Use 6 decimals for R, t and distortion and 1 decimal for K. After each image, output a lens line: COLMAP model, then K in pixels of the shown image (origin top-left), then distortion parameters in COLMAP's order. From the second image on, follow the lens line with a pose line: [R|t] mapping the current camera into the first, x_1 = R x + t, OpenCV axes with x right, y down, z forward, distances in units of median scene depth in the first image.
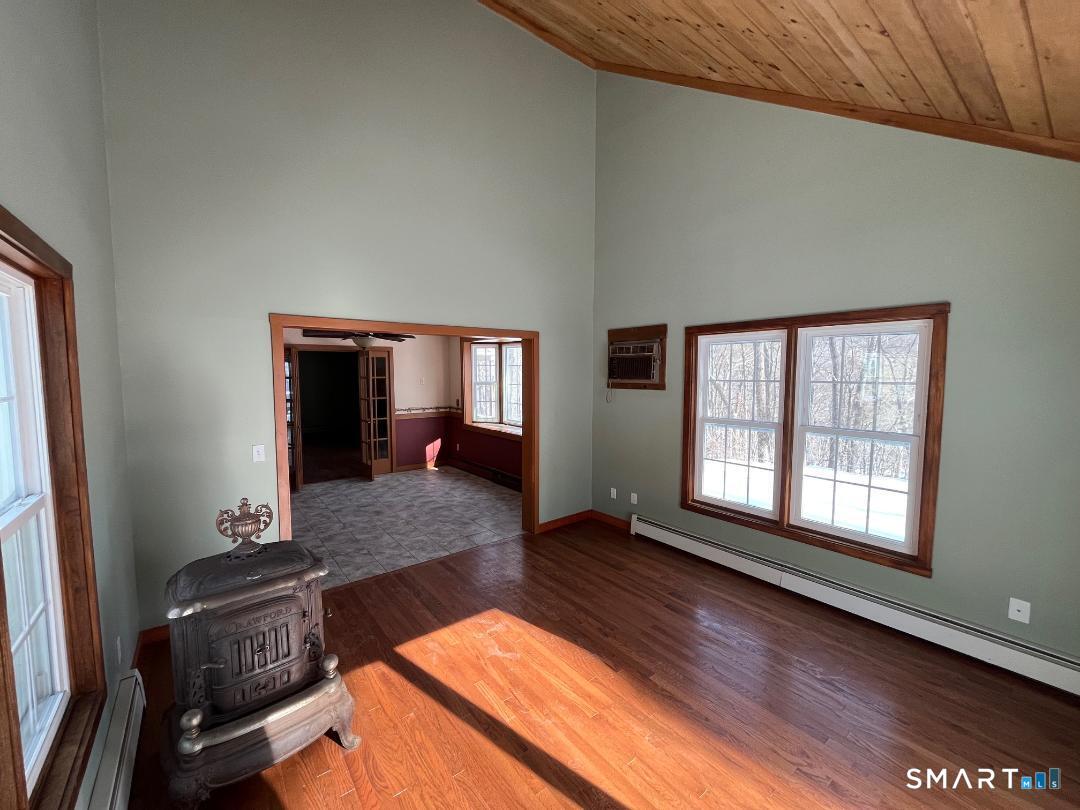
lens RADIAL K [[436.0, 0, 534.7], [0, 436.0, 404.3], [0, 0, 1]] dist [-0.001107, -0.000093]
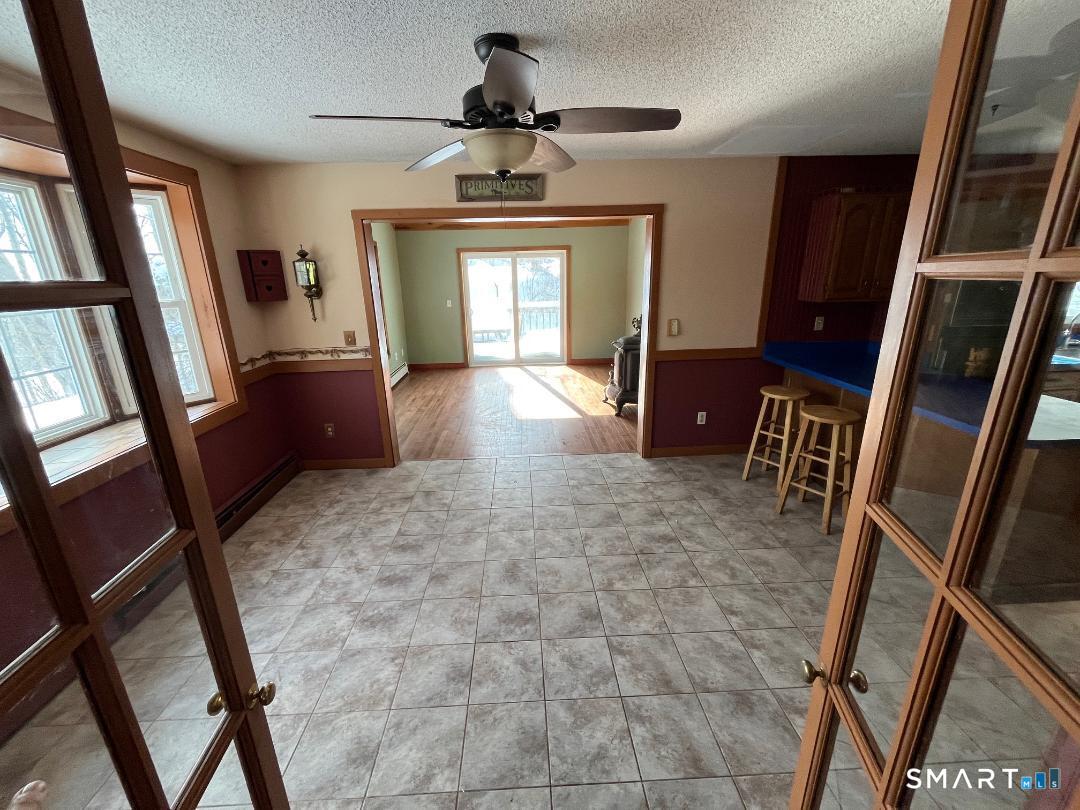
lens RADIAL K [[436.0, 0, 534.7], [0, 436.0, 404.3], [0, 0, 1]] dist [-0.001107, -0.000093]
pose [[-0.816377, -0.143720, 0.559350, -0.616289], [0.071724, 0.935811, 0.345129, -0.080296], [-0.573048, 0.321874, -0.753666, 1.283758]]
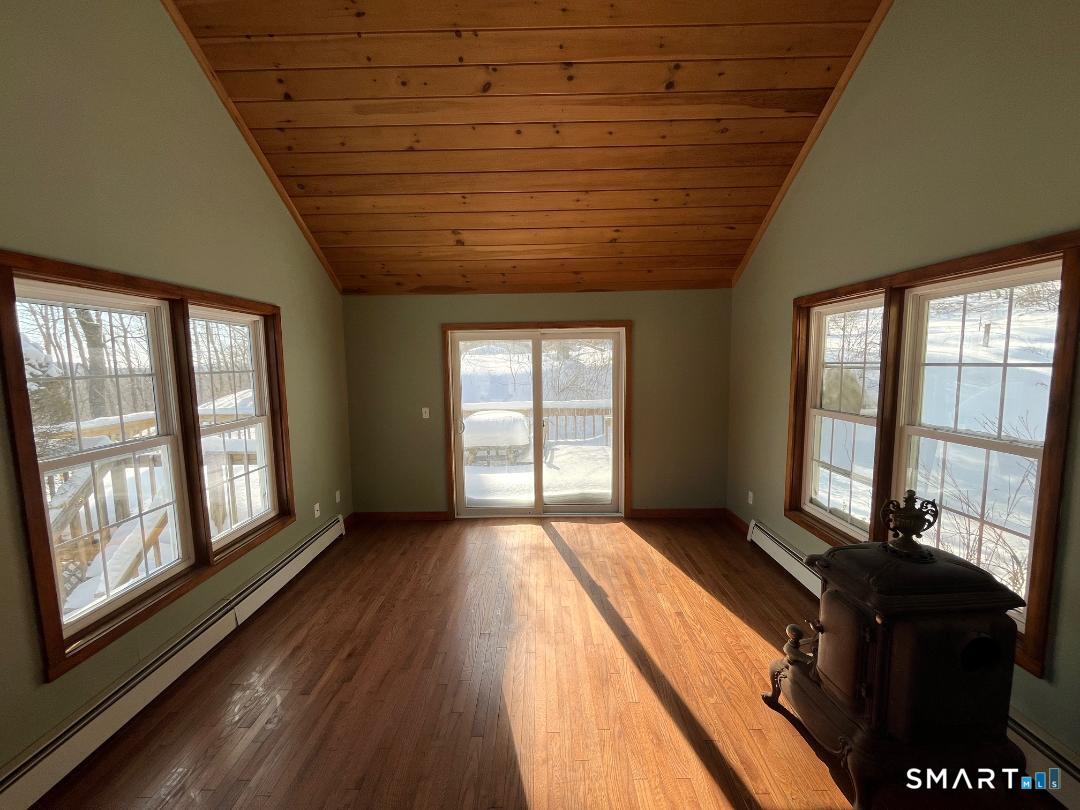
lens RADIAL K [[436.0, 0, 534.7], [0, 436.0, 404.3], [0, 0, 1]] dist [-0.001107, -0.000093]
pose [[-0.788379, -0.045849, 0.613479, -0.221550], [0.064628, 0.985528, 0.156707, -0.051007], [-0.611786, 0.163192, -0.774006, 0.778164]]
